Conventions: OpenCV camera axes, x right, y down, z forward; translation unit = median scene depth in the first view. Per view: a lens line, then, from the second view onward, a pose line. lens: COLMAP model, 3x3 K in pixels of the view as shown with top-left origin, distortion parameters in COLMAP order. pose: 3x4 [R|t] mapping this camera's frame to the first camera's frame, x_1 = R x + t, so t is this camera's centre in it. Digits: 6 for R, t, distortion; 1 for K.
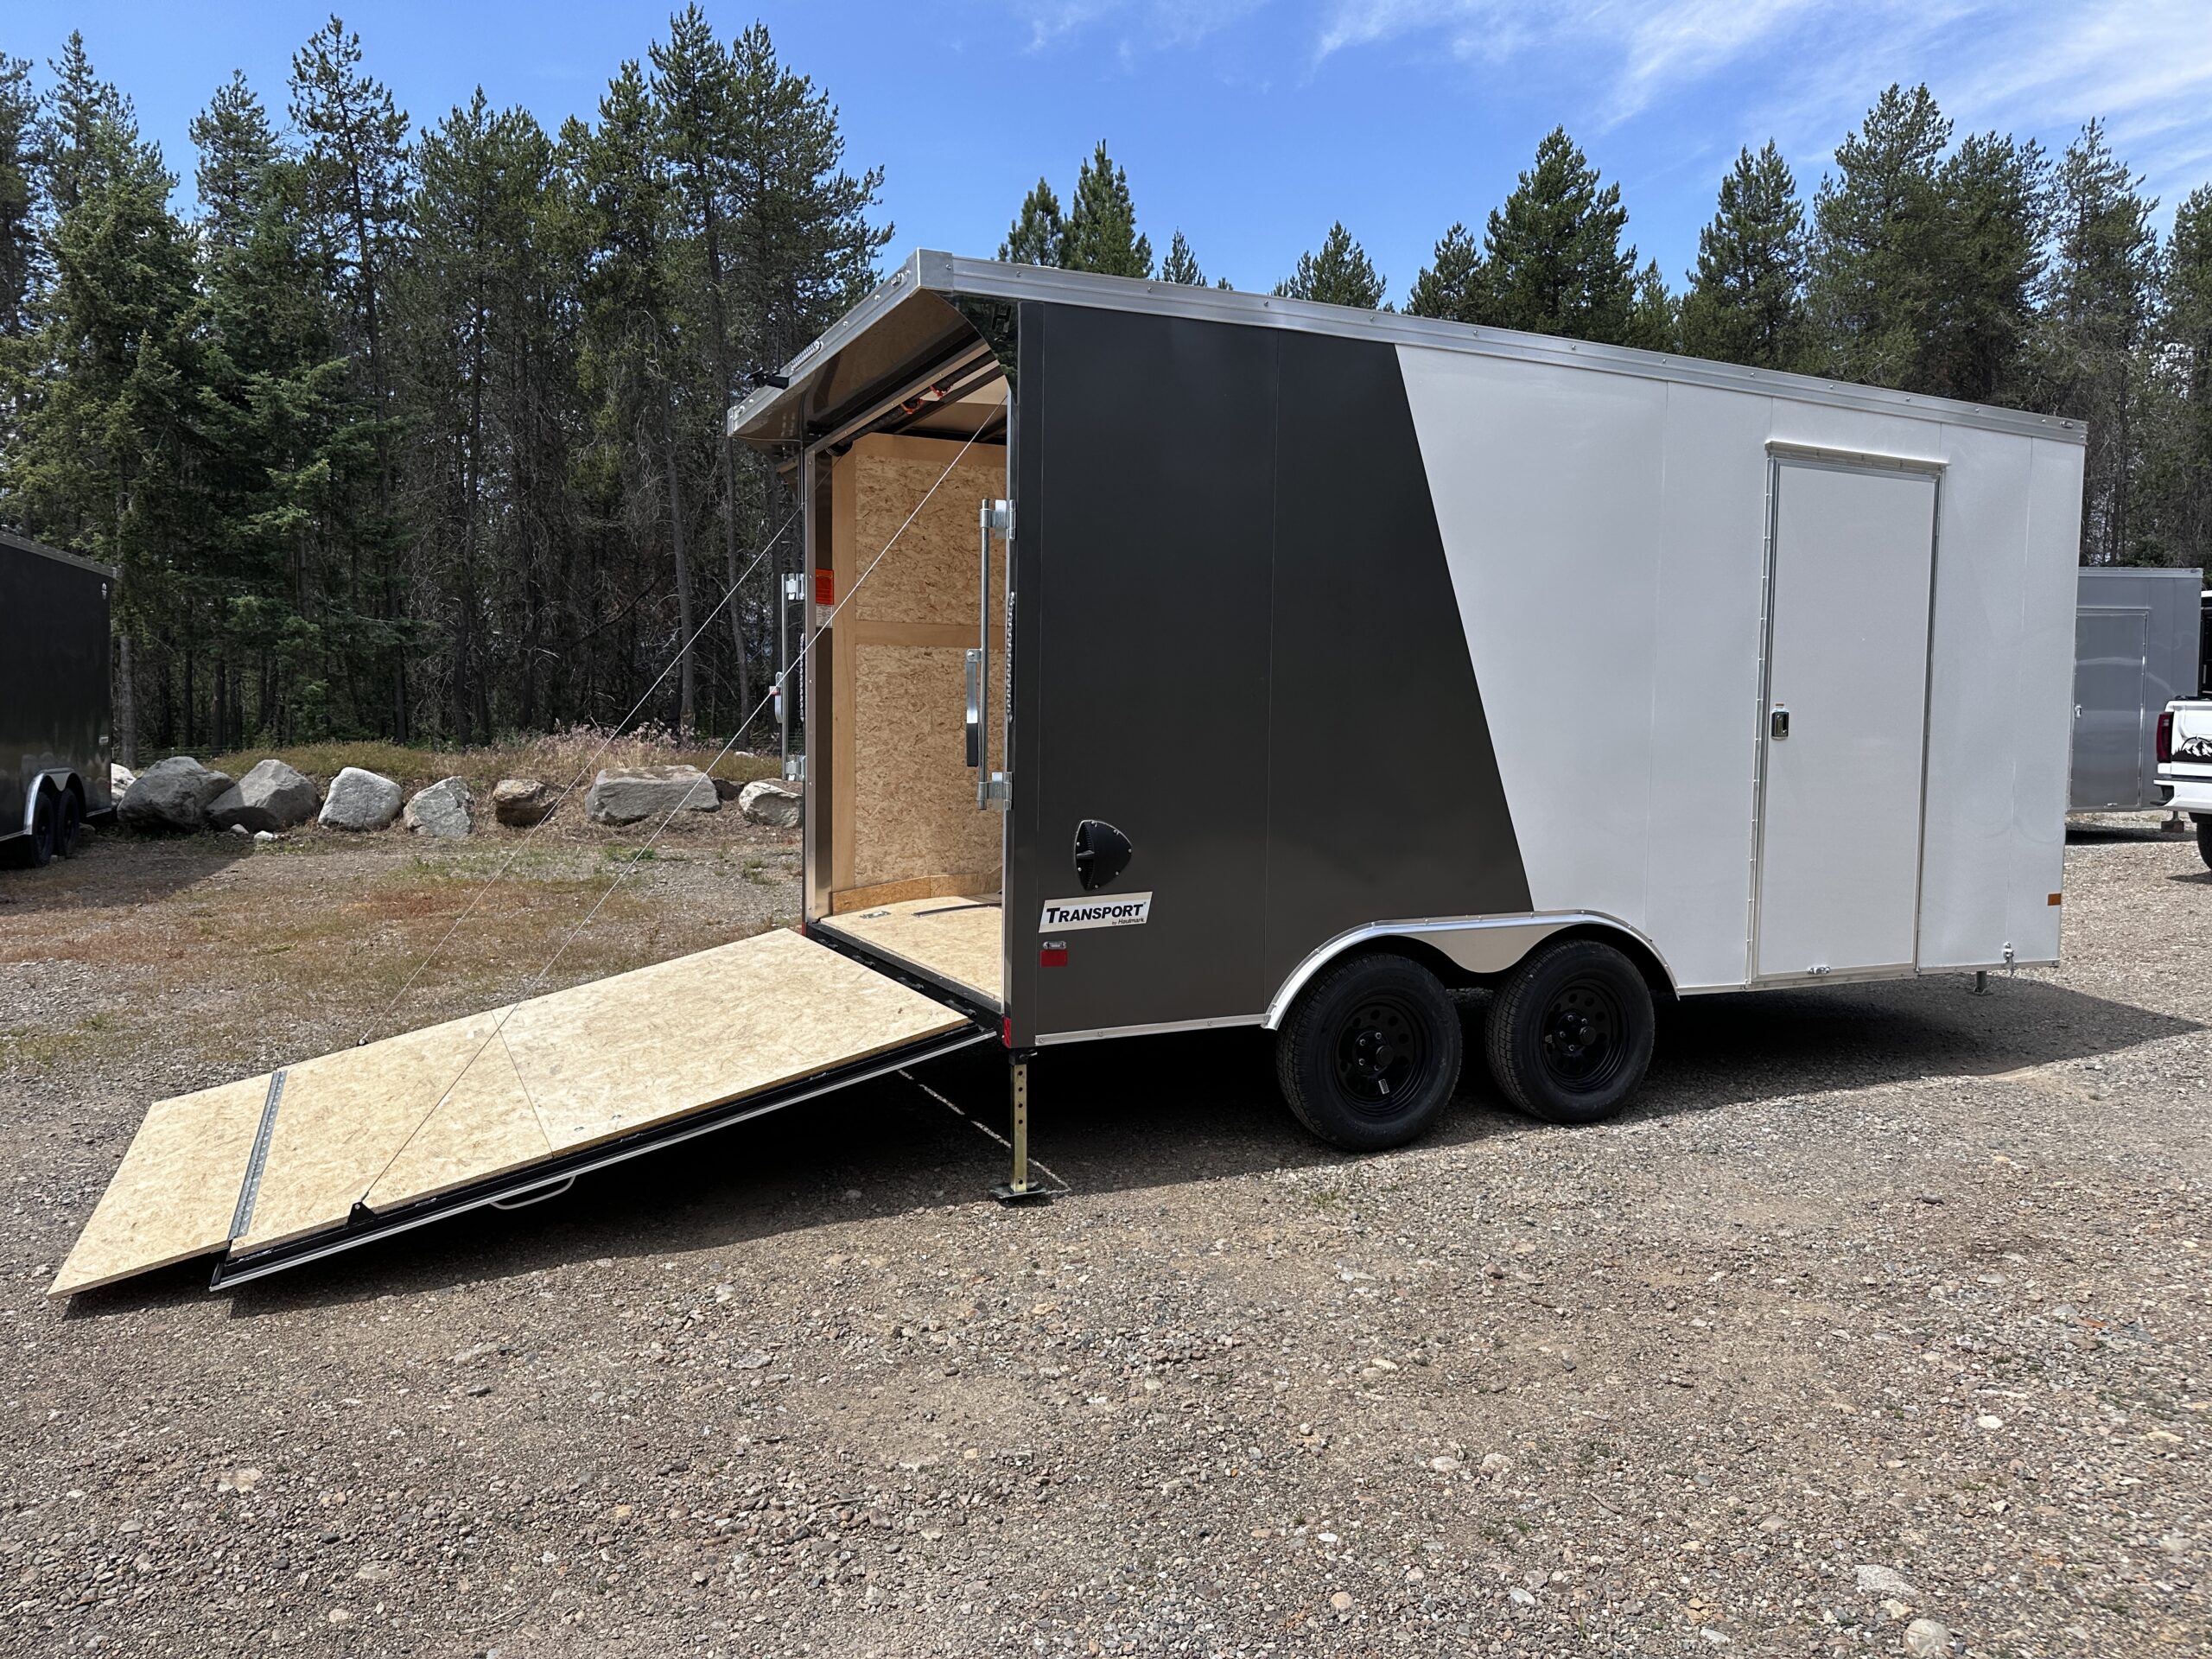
lens RADIAL K [[1594.9, 0, 1100.6], [0, 1594.9, 825.5], [0, 0, 1]] dist [0.011807, -0.023898]
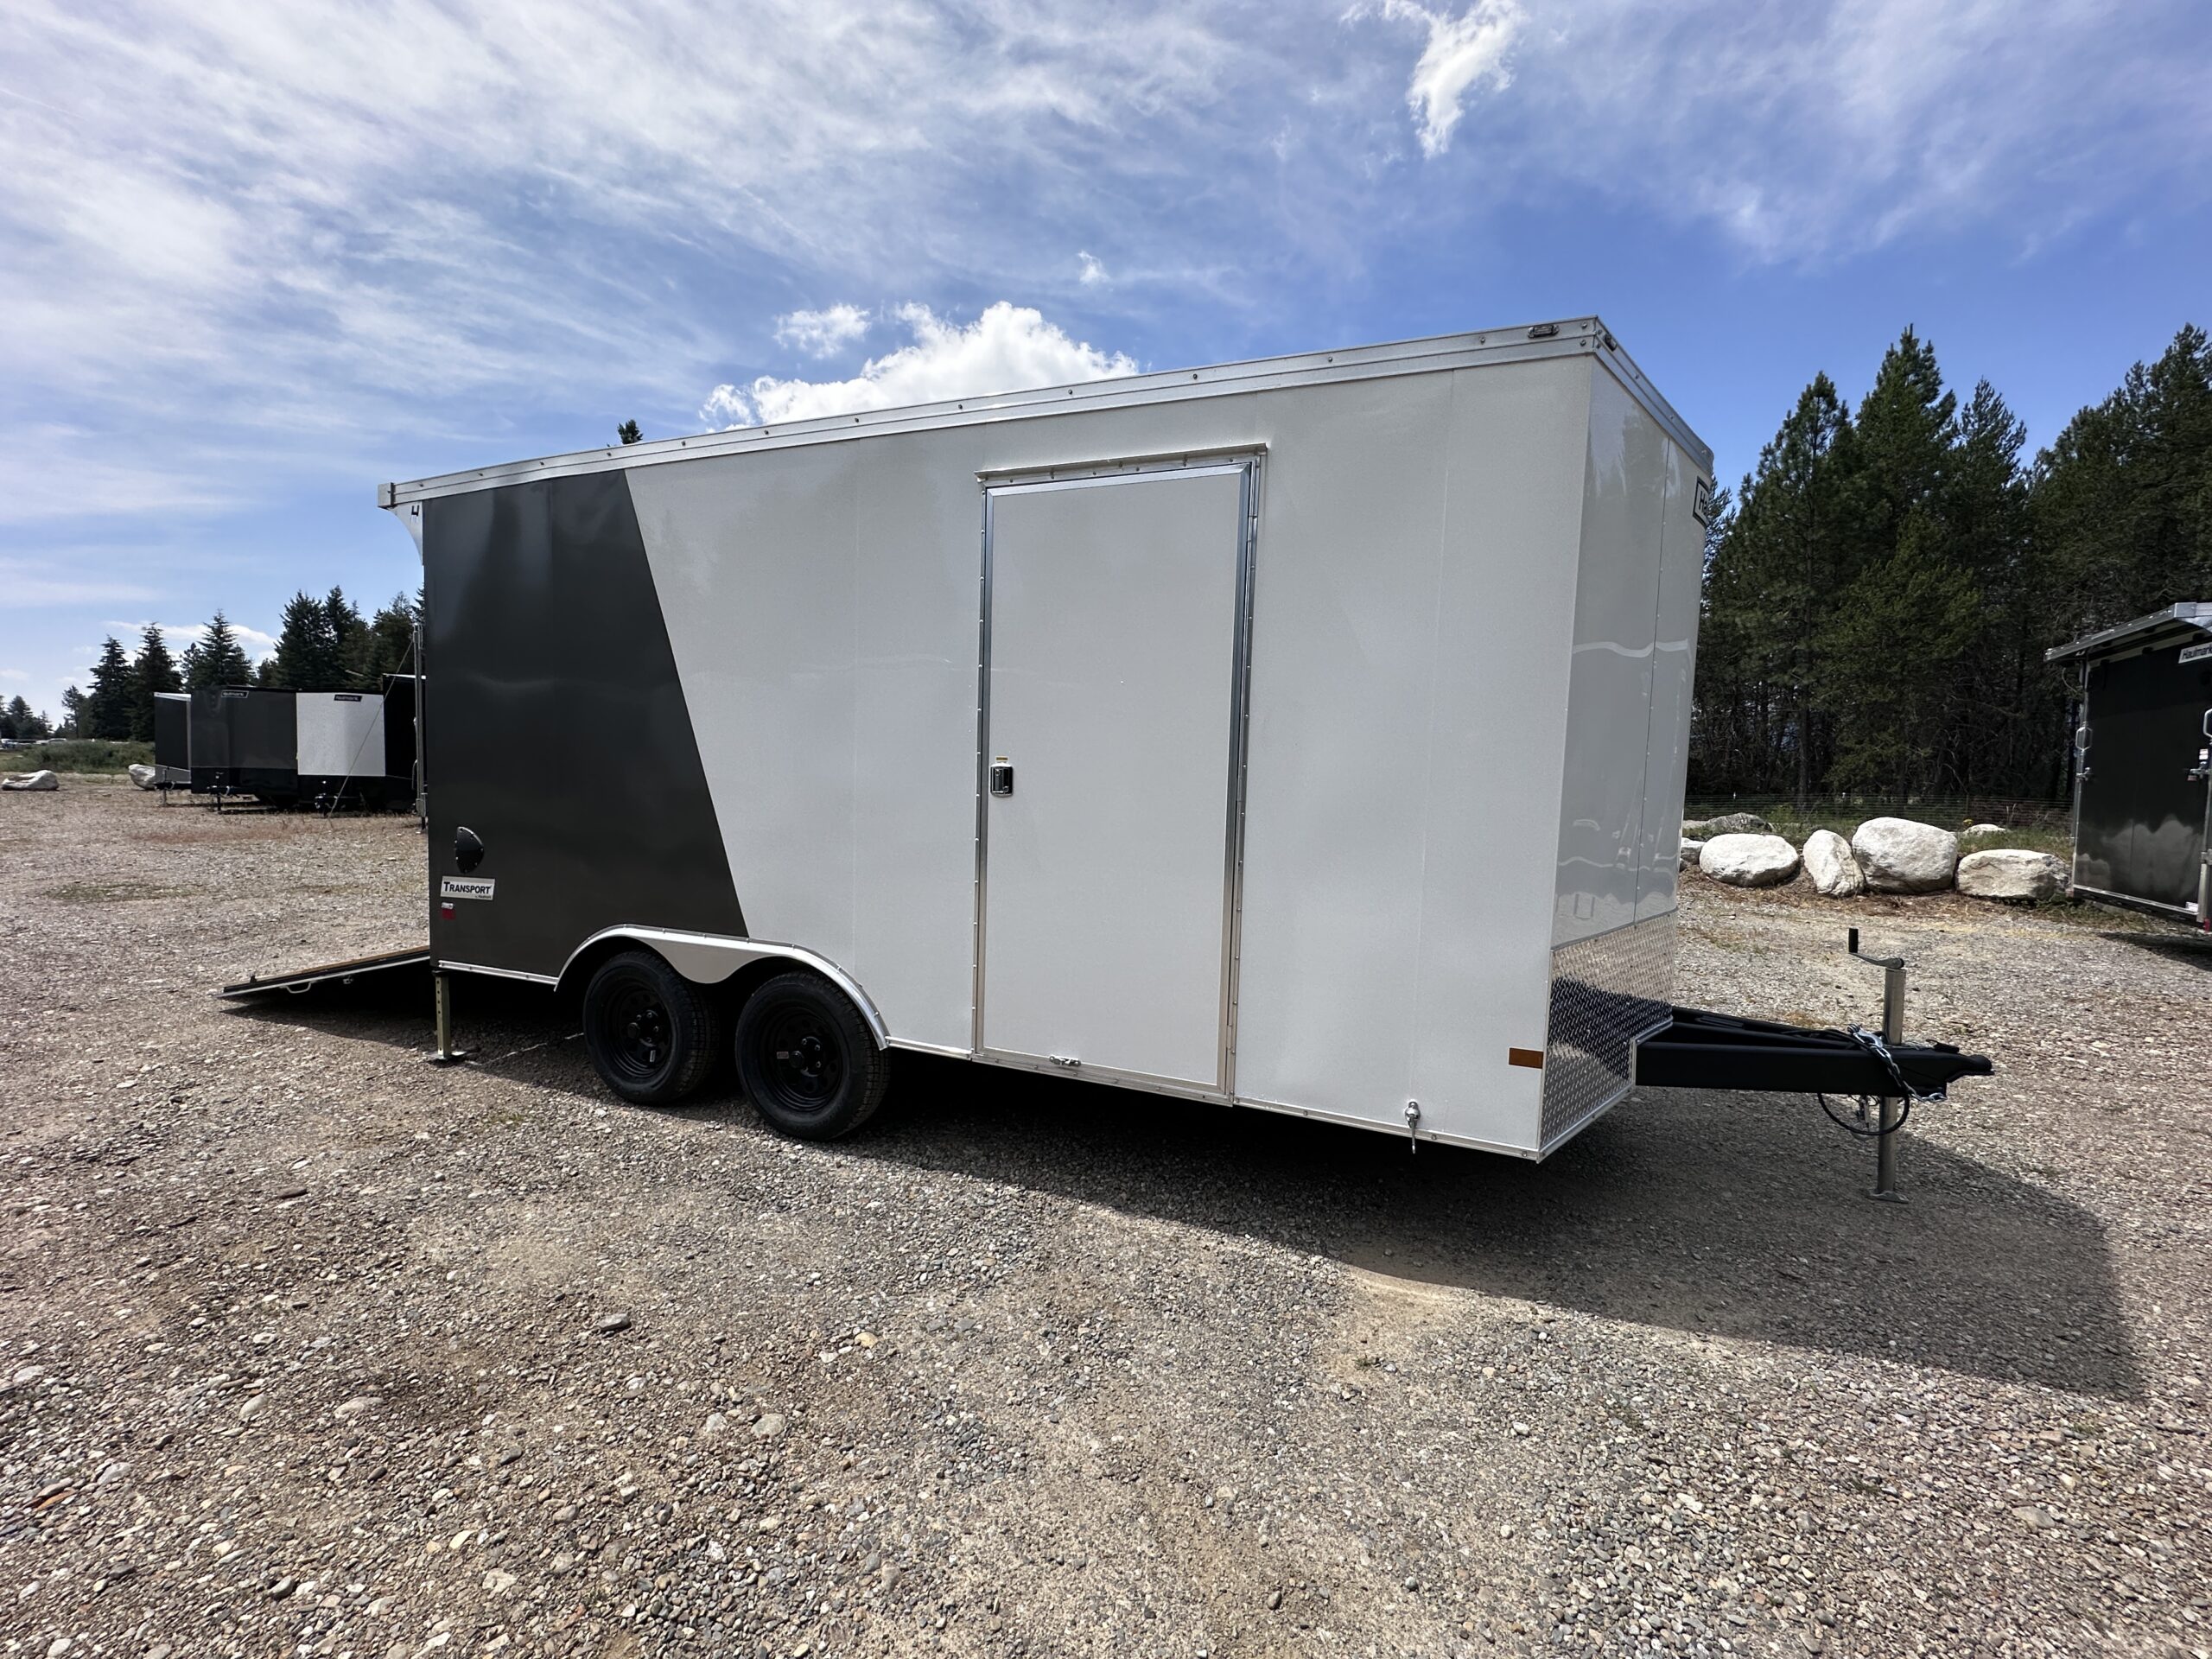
lens RADIAL K [[898.1, 0, 1091.6], [0, 898.1, 819.1], [0, 0, 1]] dist [-0.011031, 0.003461]
pose [[0.673618, 0.049377, -0.737428, 0.146493], [-0.068769, 0.997625, 0.003981, -0.008116], [0.735873, 0.048030, 0.675414, 0.120306]]
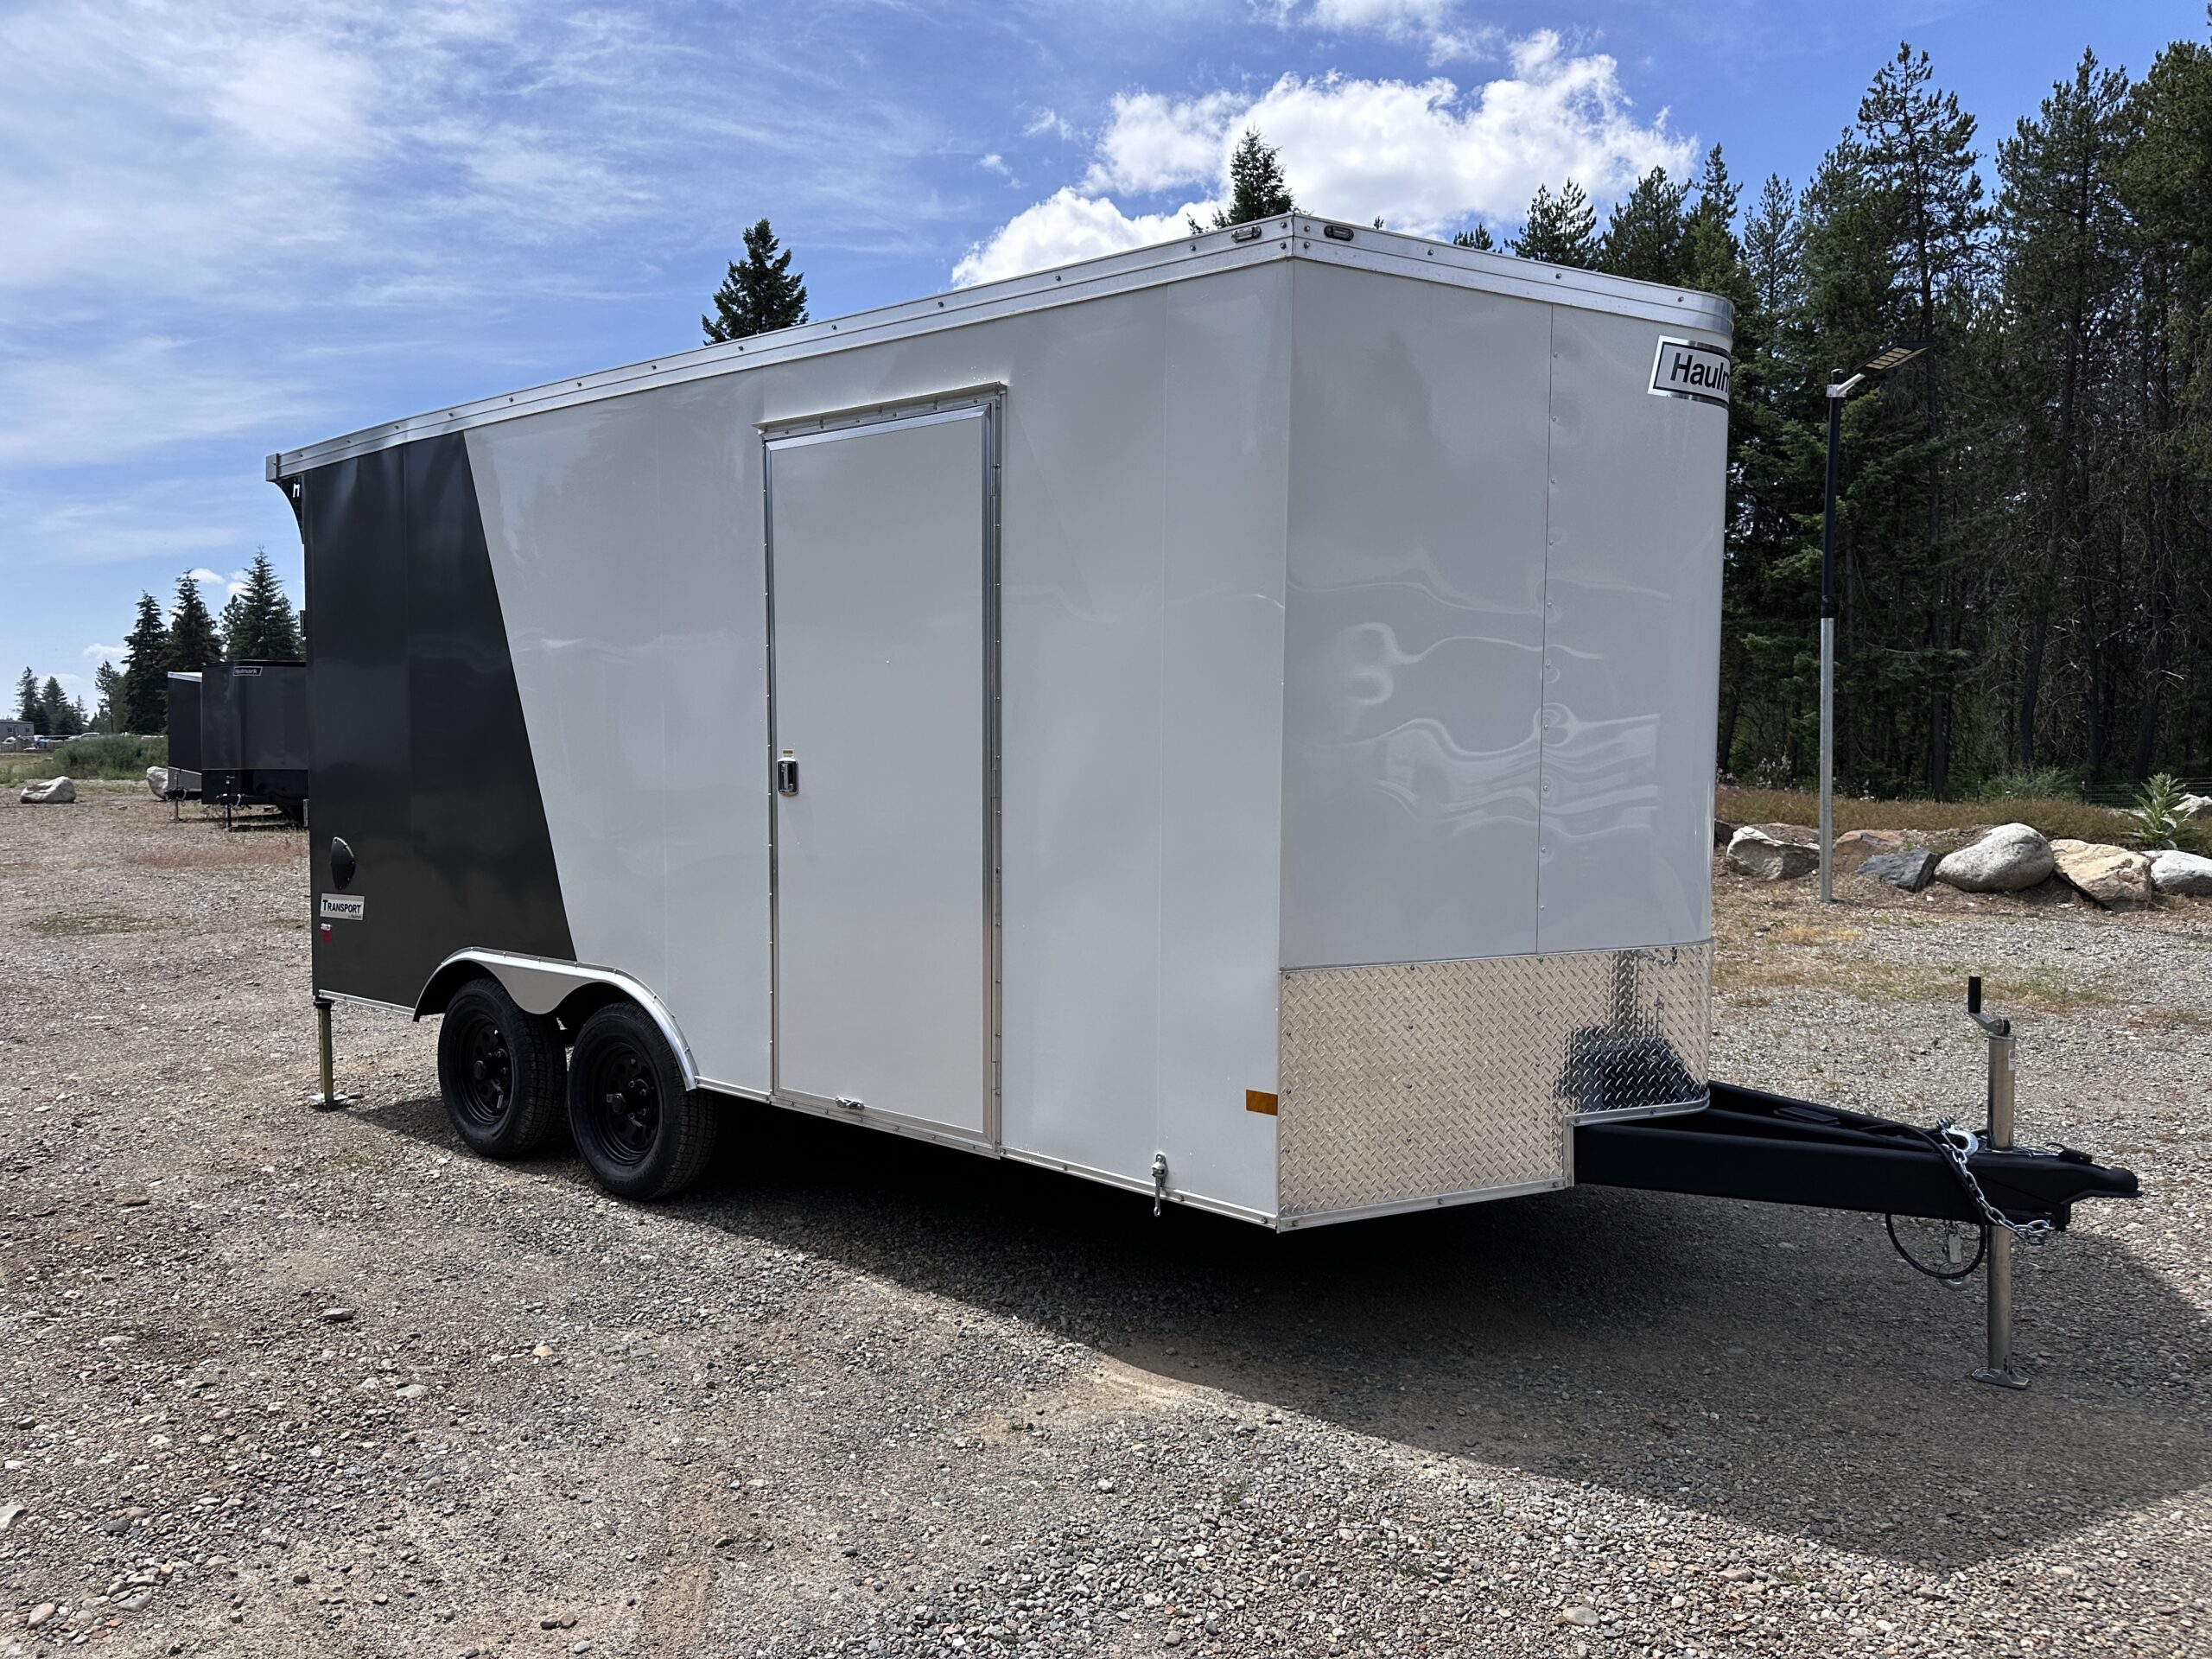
lens RADIAL K [[1594.9, 0, 1082.1], [0, 1594.9, 814.8], [0, 0, 1]] dist [0.011807, -0.023898]
pose [[0.418070, 0.034939, -0.907743, 0.209781], [-0.058632, 0.998214, 0.011418, -0.010882], [0.906521, 0.048449, 0.419372, 0.139766]]
